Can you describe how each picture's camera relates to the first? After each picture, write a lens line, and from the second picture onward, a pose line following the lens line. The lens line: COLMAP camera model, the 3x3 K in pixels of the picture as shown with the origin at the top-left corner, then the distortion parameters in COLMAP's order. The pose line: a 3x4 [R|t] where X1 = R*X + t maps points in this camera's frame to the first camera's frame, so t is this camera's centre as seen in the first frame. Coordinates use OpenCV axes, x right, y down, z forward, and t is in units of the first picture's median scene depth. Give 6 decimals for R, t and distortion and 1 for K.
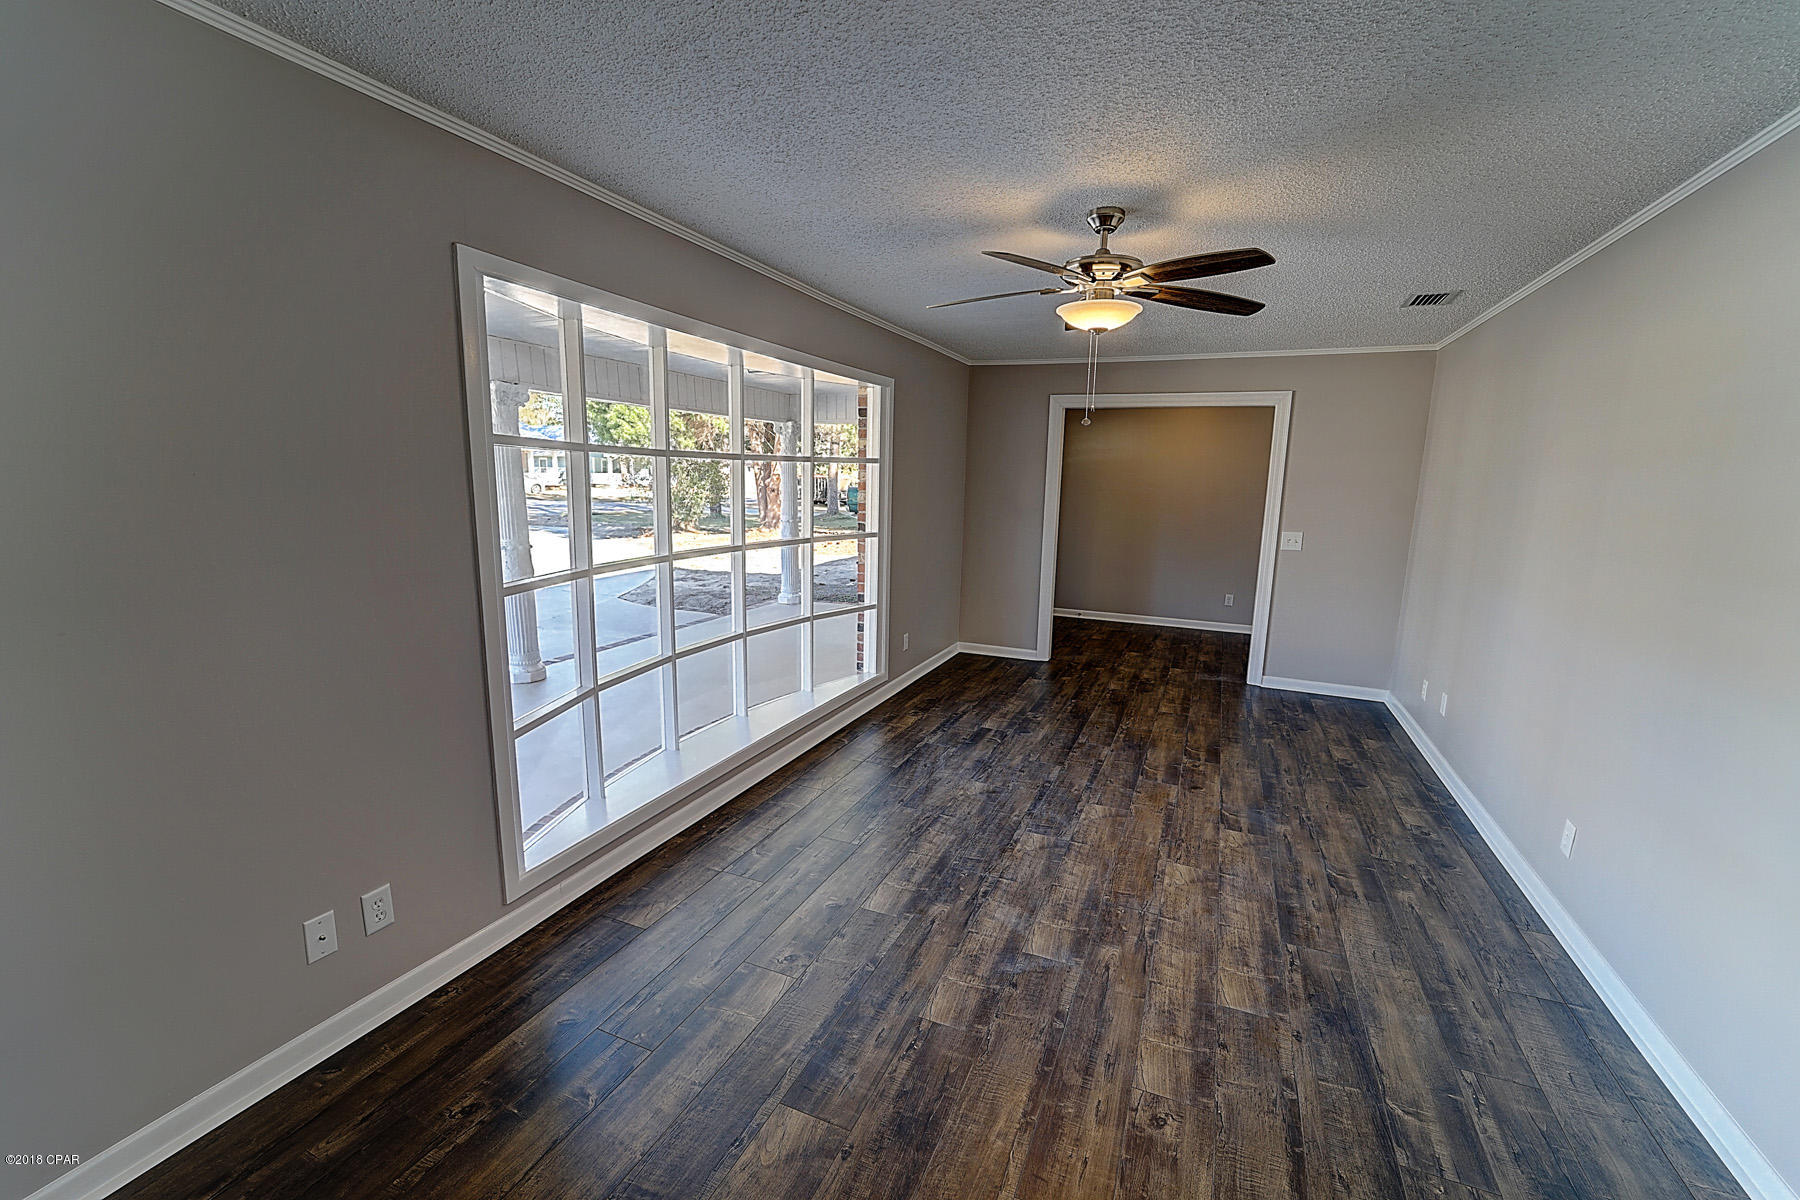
lens RADIAL K [[735.6, 0, 910.4], [0, 735.6, 600.4], [0, 0, 1]] dist [-0.019288, 0.001285]
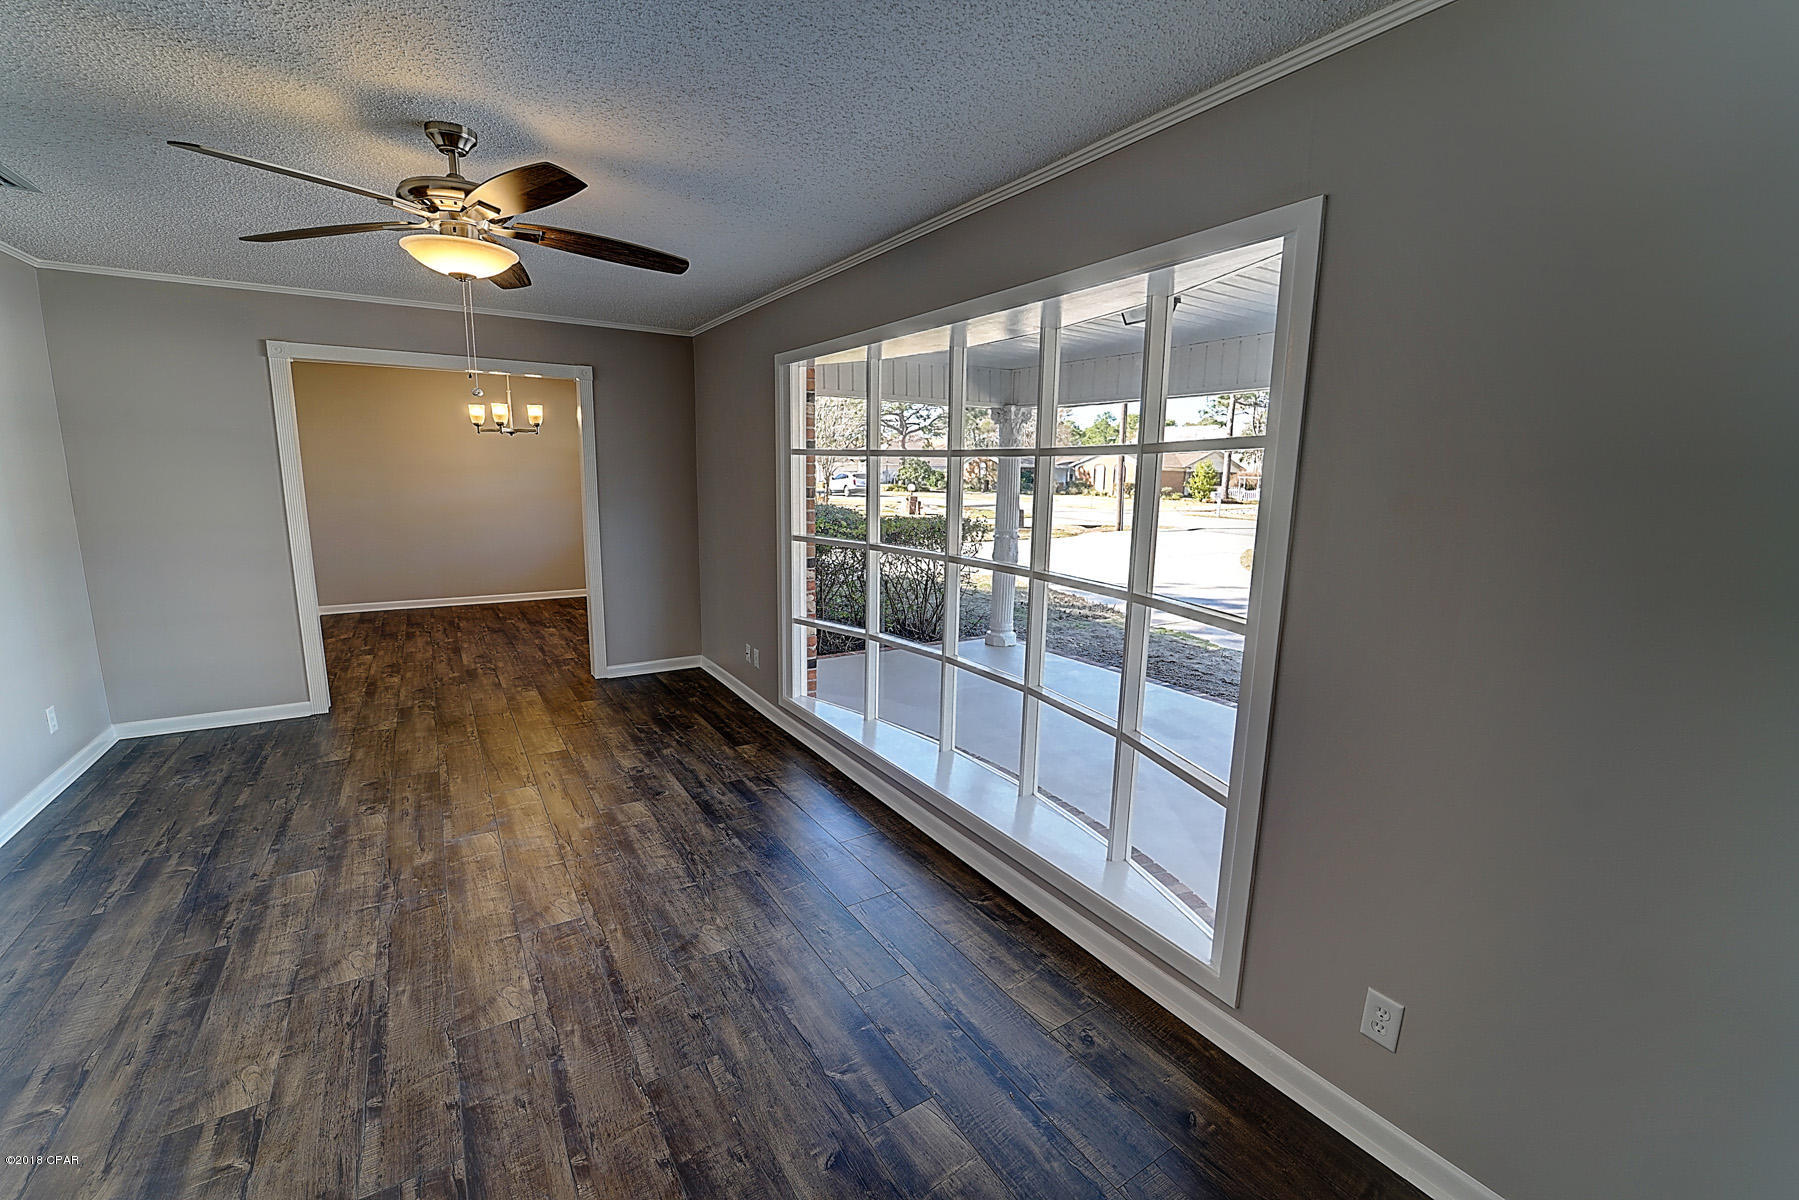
lens RADIAL K [[735.2, 0, 906.1], [0, 735.2, 608.1], [0, 0, 1]] dist [-0.019288, 0.001285]
pose [[-0.559956, 0.124180, -0.819163, 0.608325], [-0.167274, 0.951399, 0.258570, -0.280225], [0.811461, 0.281813, -0.511970, 1.720019]]
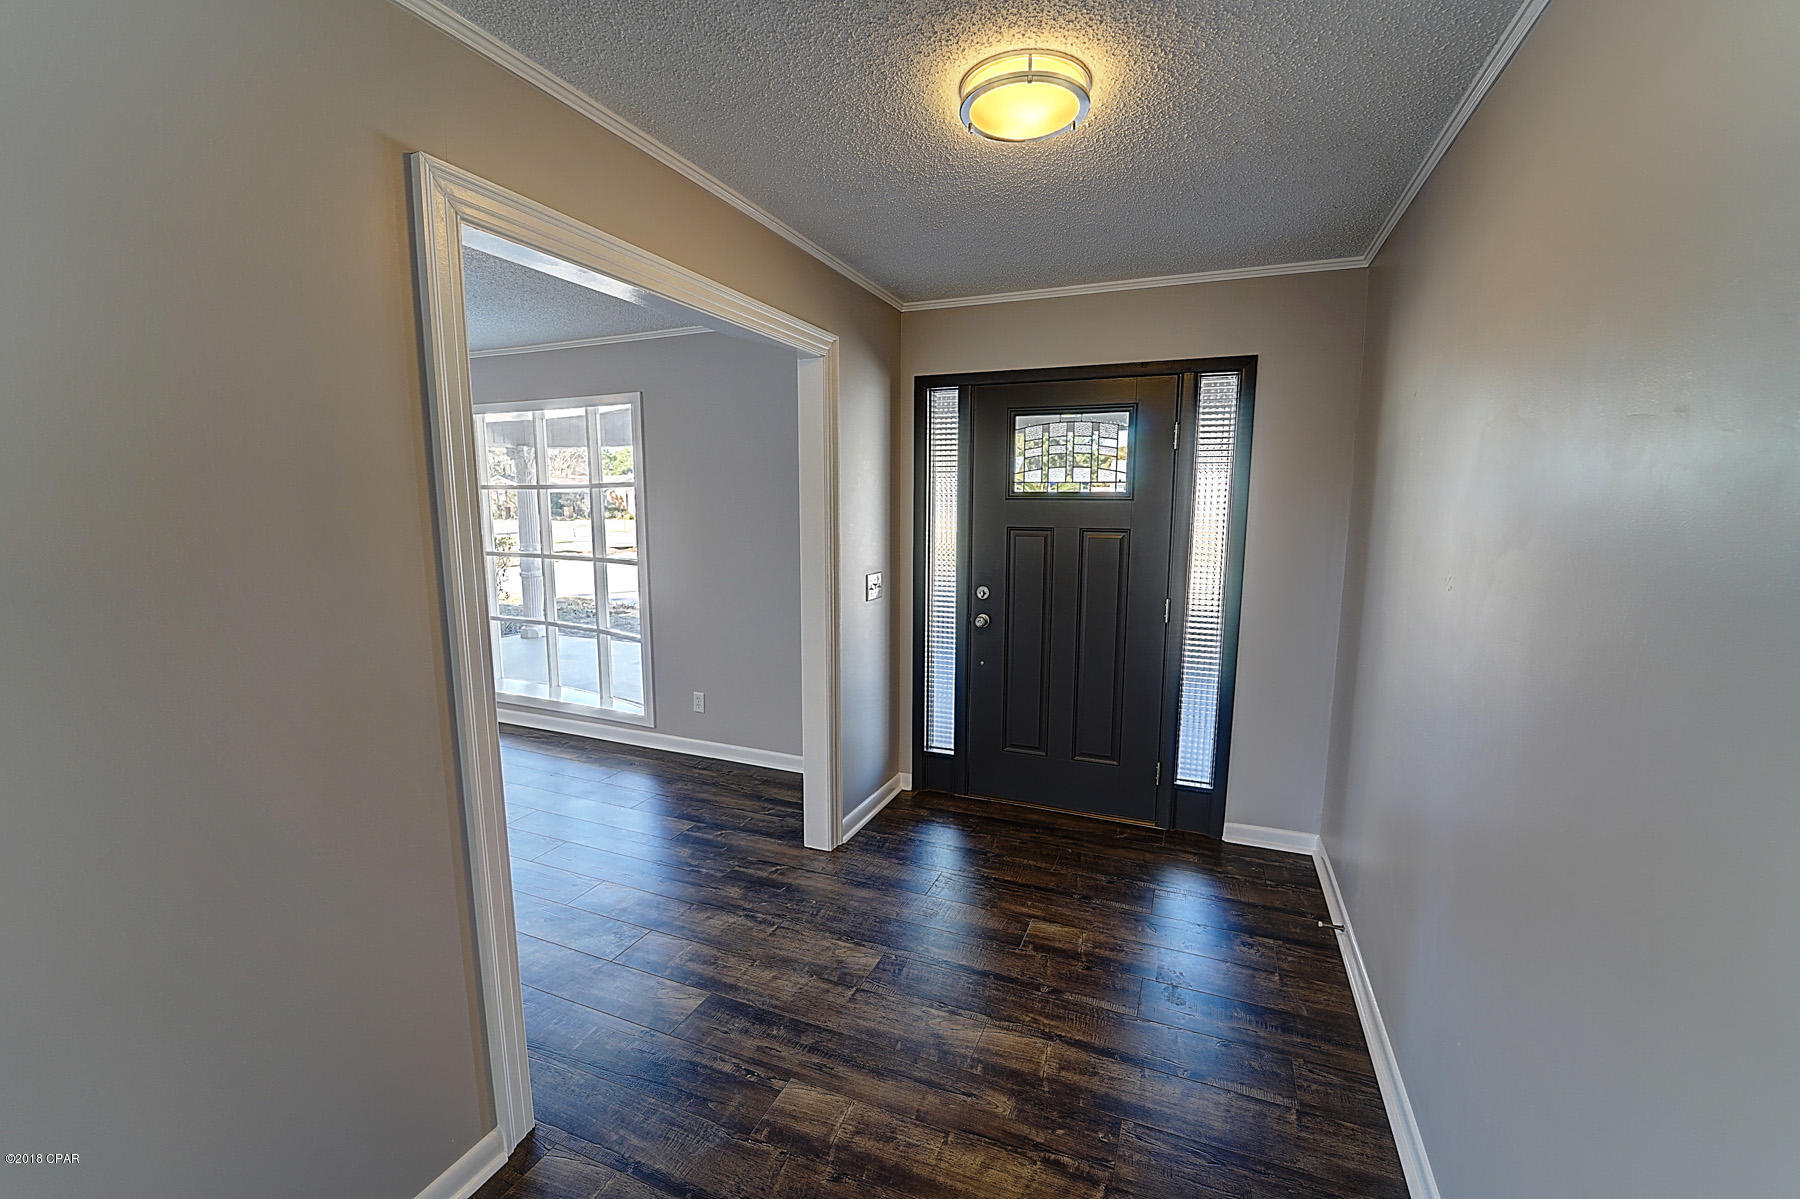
lens RADIAL K [[735.6, 0, 908.9], [0, 735.6, 599.4], [0, 0, 1]] dist [-0.019288, 0.001285]
pose [[0.011628, 0.117493, -0.993006, 1.428684], [-0.170208, 0.978813, 0.113821, -0.341605], [0.985340, 0.167694, 0.031380, 2.149319]]
